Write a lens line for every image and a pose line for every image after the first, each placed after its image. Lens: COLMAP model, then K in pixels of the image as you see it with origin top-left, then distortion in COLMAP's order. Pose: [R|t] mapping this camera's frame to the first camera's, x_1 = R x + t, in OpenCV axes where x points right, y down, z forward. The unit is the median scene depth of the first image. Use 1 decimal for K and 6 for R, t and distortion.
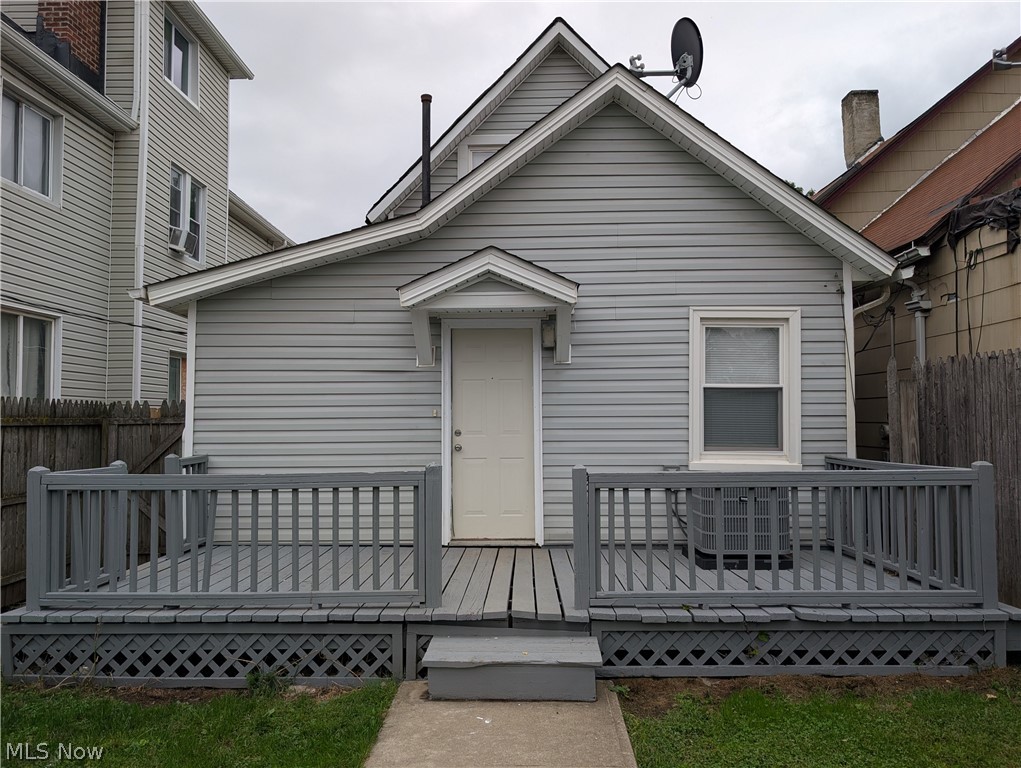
lens RADIAL K [[736.1, 0, 510.5], [0, 736.1, 384.0], [0, 0, 1]] dist [0.013171, 0.001606]
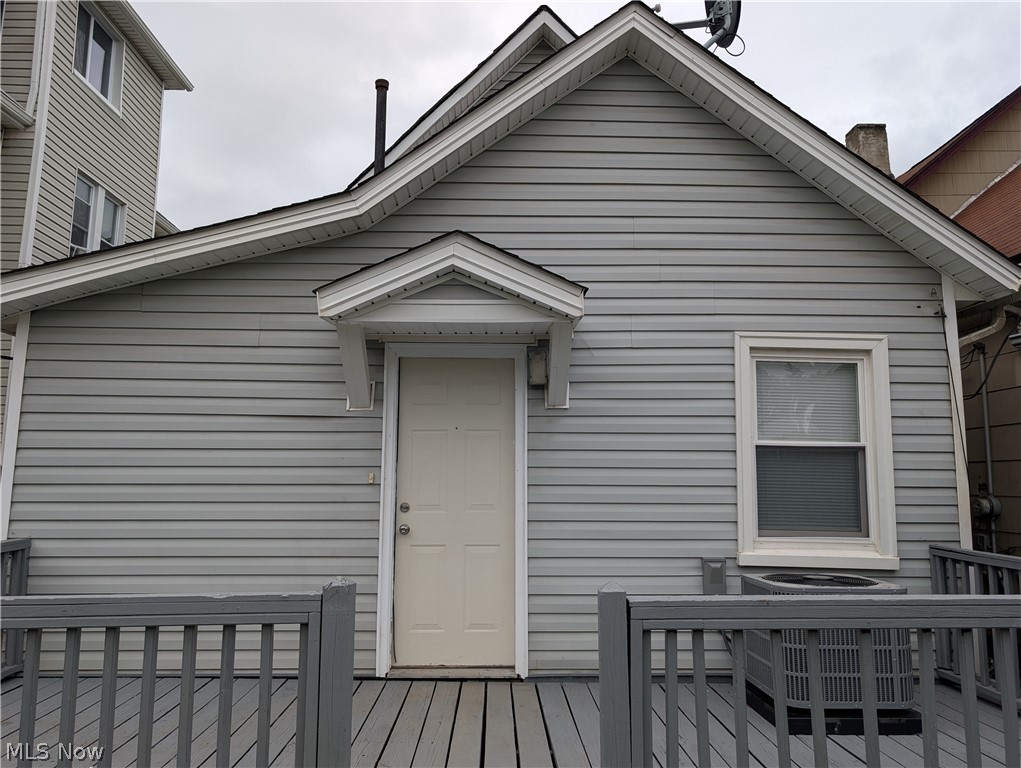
lens RADIAL K [[736.1, 0, 510.5], [0, 736.1, 384.0], [0, 0, 1]] dist [0.013171, 0.001606]
pose [[0.998976, 0.014939, 0.042700, -0.003869], [-0.011469, 0.996697, -0.080393, 0.005624], [-0.043760, 0.079821, 0.995848, 0.302475]]
